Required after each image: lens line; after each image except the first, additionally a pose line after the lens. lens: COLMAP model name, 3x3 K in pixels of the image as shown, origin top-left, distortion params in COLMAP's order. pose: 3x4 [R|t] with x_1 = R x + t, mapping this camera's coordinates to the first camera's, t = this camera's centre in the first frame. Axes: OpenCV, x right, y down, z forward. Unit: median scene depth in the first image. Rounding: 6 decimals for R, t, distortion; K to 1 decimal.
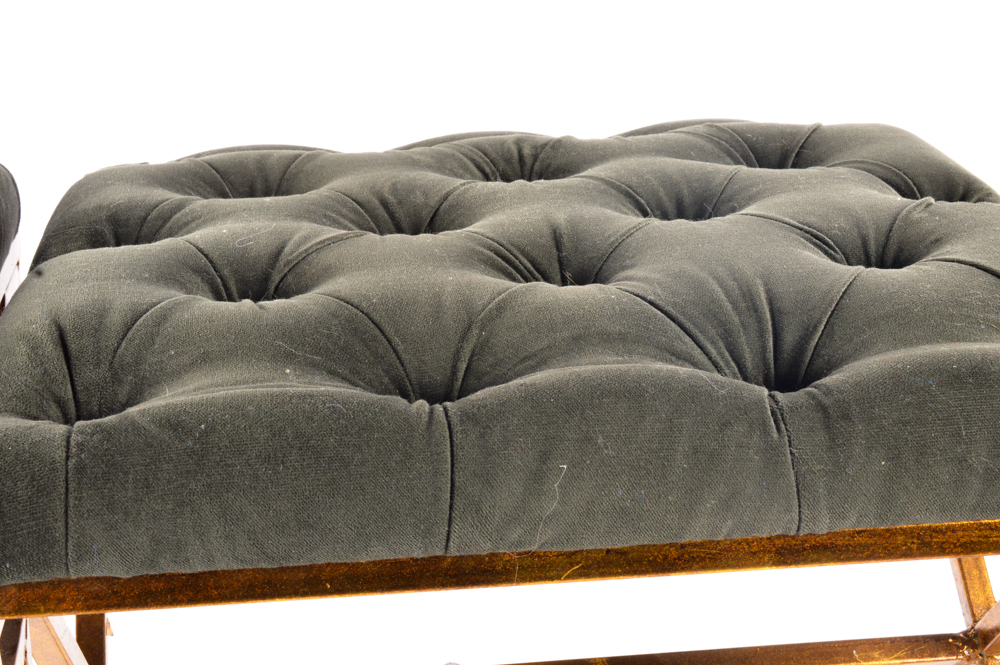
lens RADIAL K [[1731.2, 0, 498.9], [0, 1731.2, 332.4], [0, 0, 1]] dist [0.009361, 0.000000]
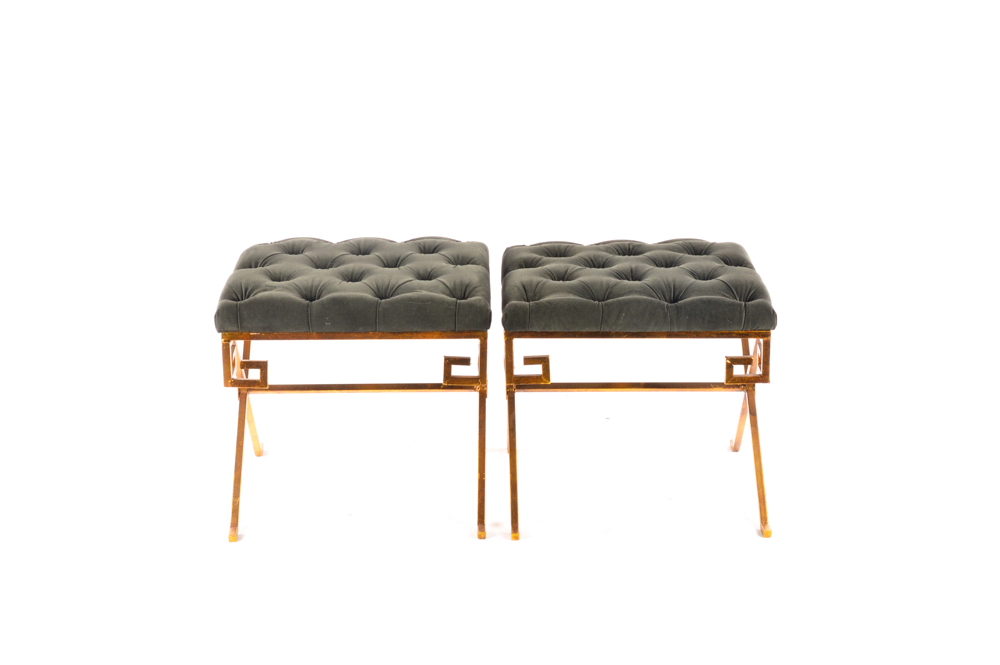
lens RADIAL K [[1731.2, 0, 500.3], [0, 1731.2, 332.9], [0, 0, 1]] dist [0.009361, 0.000000]
pose [[0.992336, 0.047304, -0.114155, 0.258415], [-0.049247, 0.998685, -0.014262, 0.218993], [0.113330, 0.019774, 0.993361, -4.087209]]
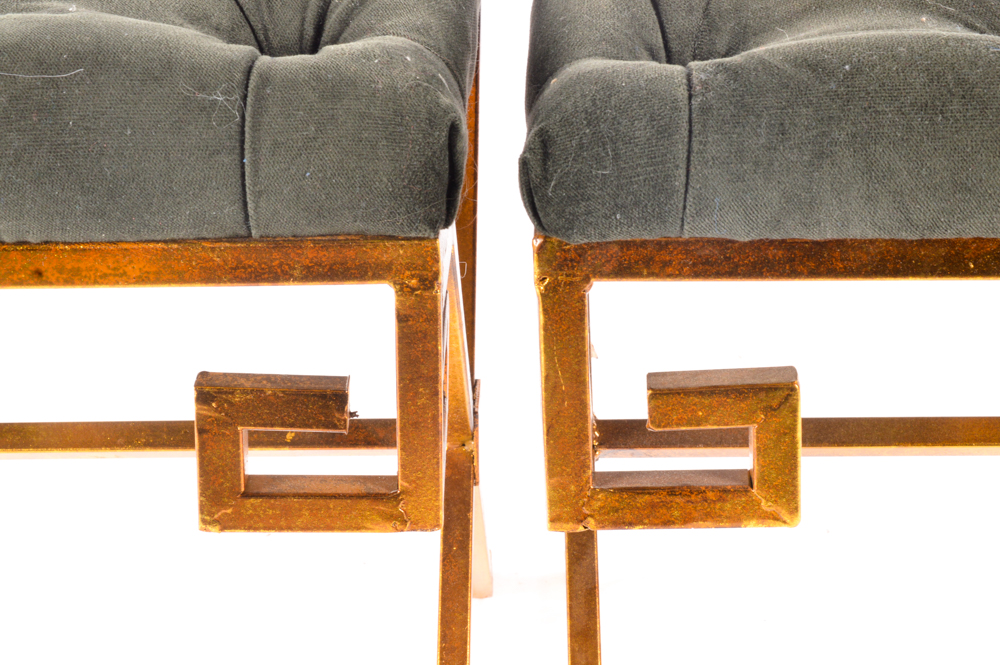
lens RADIAL K [[1731.2, 0, 503.0], [0, 1731.2, 332.1], [0, 0, 1]] dist [0.009361, 0.000000]
pose [[0.987712, 0.055571, -0.146069, -0.199109], [-0.041411, 0.994300, 0.098251, 0.103445], [0.150696, -0.090995, 0.984383, 0.114181]]
